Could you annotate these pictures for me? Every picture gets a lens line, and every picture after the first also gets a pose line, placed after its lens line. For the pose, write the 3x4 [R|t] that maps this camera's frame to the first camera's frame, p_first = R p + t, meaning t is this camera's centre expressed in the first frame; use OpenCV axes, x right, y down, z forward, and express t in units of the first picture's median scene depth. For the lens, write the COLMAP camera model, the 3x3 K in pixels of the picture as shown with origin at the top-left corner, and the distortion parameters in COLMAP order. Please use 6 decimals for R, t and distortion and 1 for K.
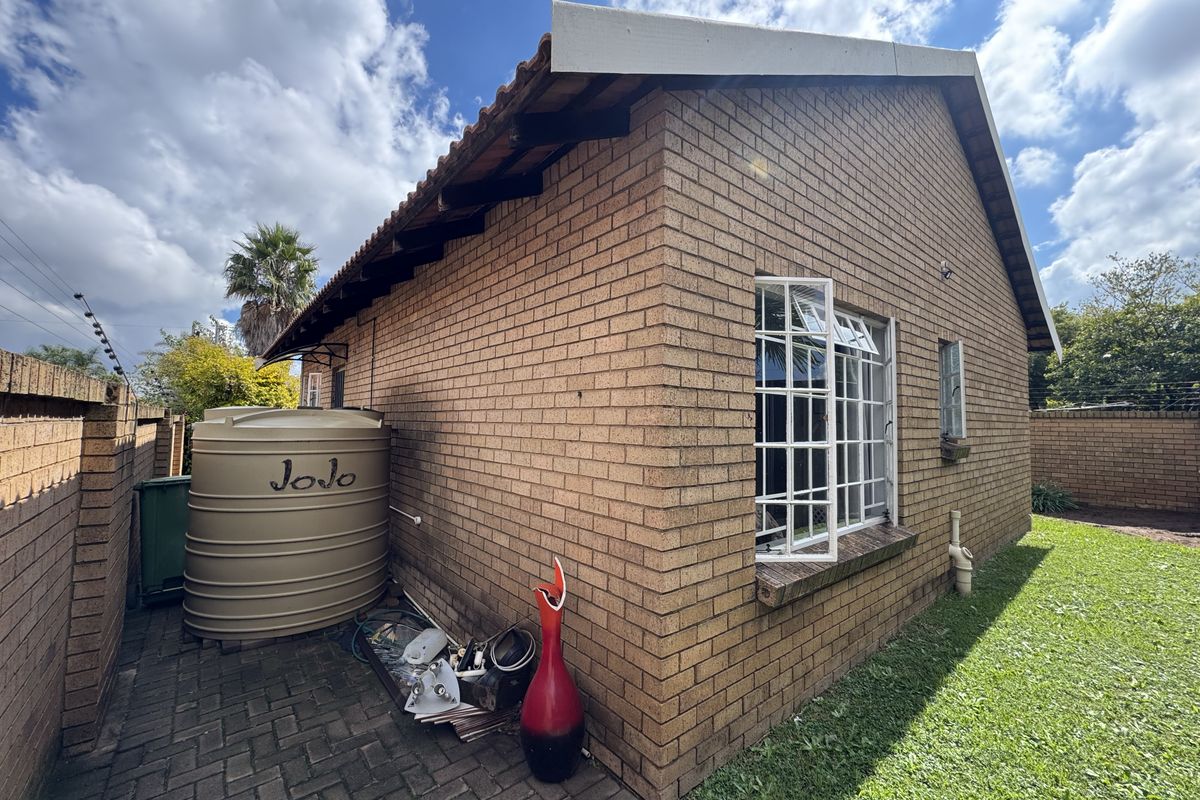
lens RADIAL K [[478.8, 0, 600.8], [0, 478.8, 399.8], [0, 0, 1]] dist [-0.001125, -0.000134]
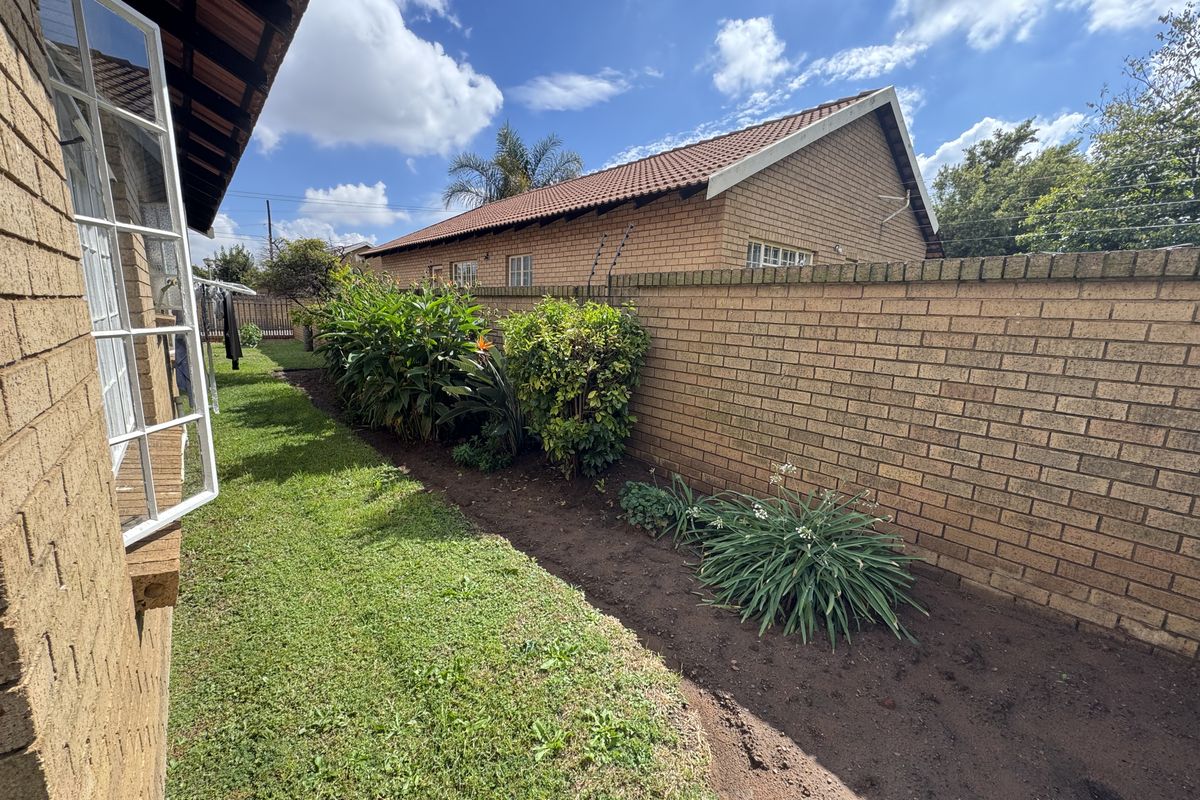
lens RADIAL K [[478.8, 0, 600.6], [0, 478.8, 398.3], [0, 0, 1]] dist [-0.001125, -0.000134]
pose [[0.999564, 0.019442, 0.022208, 0.779832], [-0.024025, 0.973002, 0.229543, 0.045518], [-0.017146, -0.229976, 0.973045, 0.734252]]
